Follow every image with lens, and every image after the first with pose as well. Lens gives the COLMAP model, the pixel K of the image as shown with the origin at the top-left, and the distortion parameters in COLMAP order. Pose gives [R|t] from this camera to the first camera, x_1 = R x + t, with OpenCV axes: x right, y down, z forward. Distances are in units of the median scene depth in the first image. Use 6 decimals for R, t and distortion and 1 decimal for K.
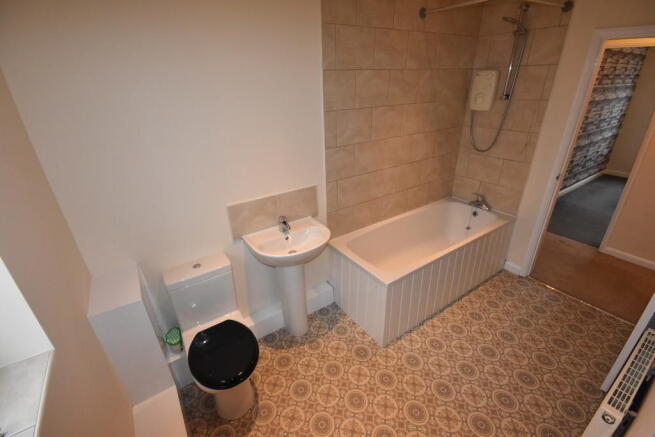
lens RADIAL K [[291.5, 0, 324.7], [0, 291.5, 216.8], [0, 0, 1]] dist [-0.001599, -0.001011]
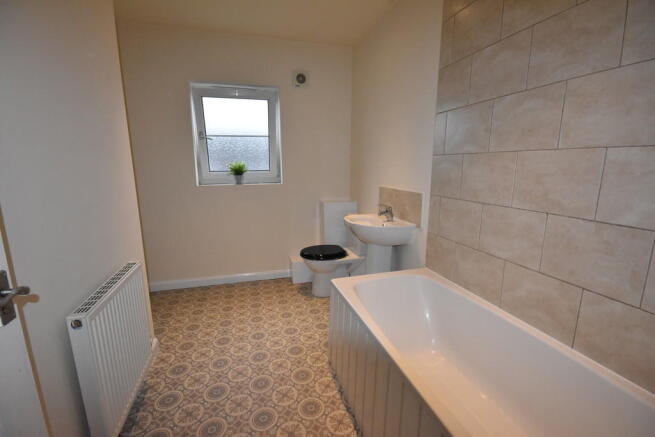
lens RADIAL K [[291.5, 0, 324.7], [0, 291.5, 216.8], [0, 0, 1]] dist [-0.001599, -0.001011]
pose [[-0.303096, 0.206153, -0.930395, 0.903904], [-0.387412, 0.865345, 0.317947, -0.208717], [0.870658, 0.456815, -0.182416, 0.896373]]
